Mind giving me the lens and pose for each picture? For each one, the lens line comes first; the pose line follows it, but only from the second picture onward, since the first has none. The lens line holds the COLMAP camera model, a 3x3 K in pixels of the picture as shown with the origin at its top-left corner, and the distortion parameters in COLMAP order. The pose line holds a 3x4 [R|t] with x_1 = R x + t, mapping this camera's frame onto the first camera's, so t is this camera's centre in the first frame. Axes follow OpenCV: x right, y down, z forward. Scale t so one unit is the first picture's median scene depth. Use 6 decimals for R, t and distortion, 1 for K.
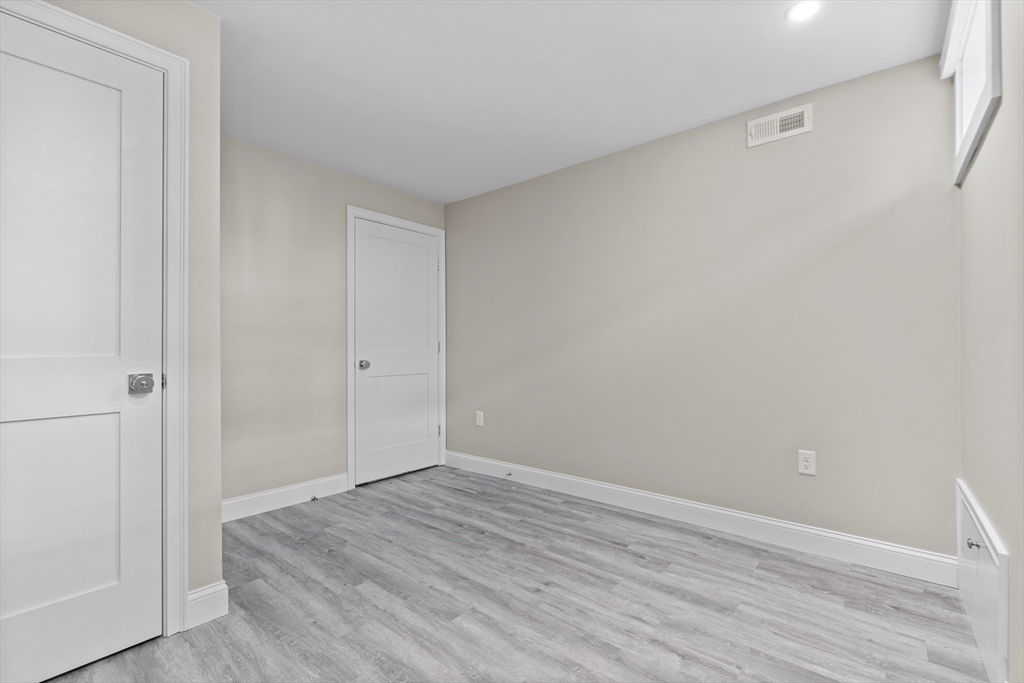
lens RADIAL K [[452.0, 0, 512.0], [0, 452.0, 341.5], [0, 0, 1]] dist [-0.000311, -0.000431]
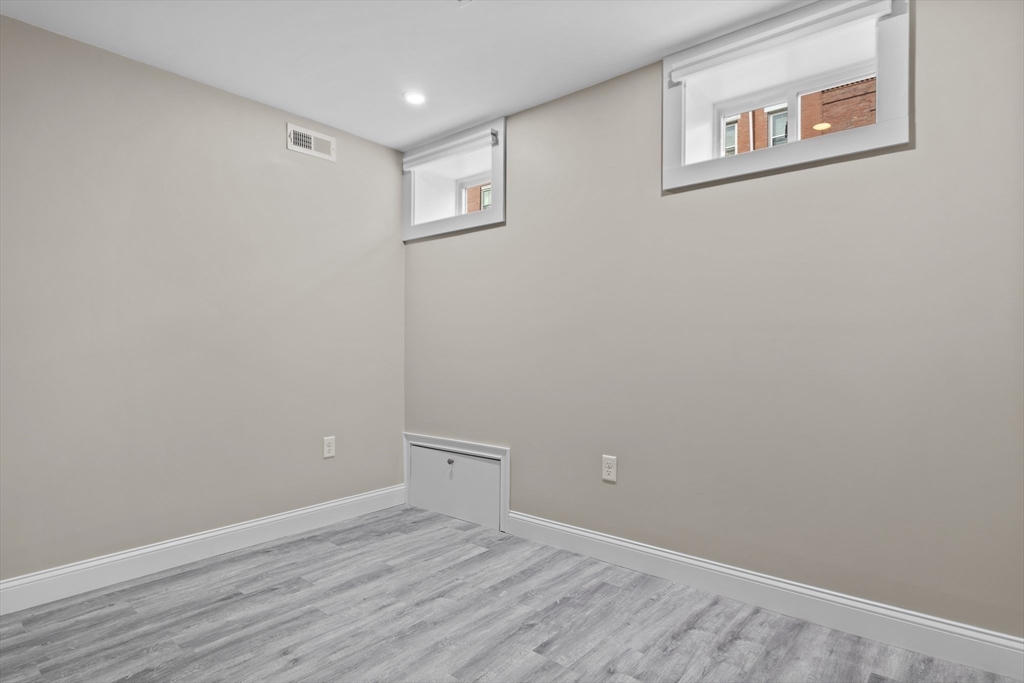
lens RADIAL K [[548.9, 0, 512.0], [0, 548.9, 341.5], [0, 0, 1]] dist [0.000798, -0.000139]
pose [[-0.003566, 0.011655, 0.999926, -0.794706], [-0.016062, 0.999802, -0.011710, 0.007295], [-0.999865, -0.016102, -0.003379, 0.570000]]
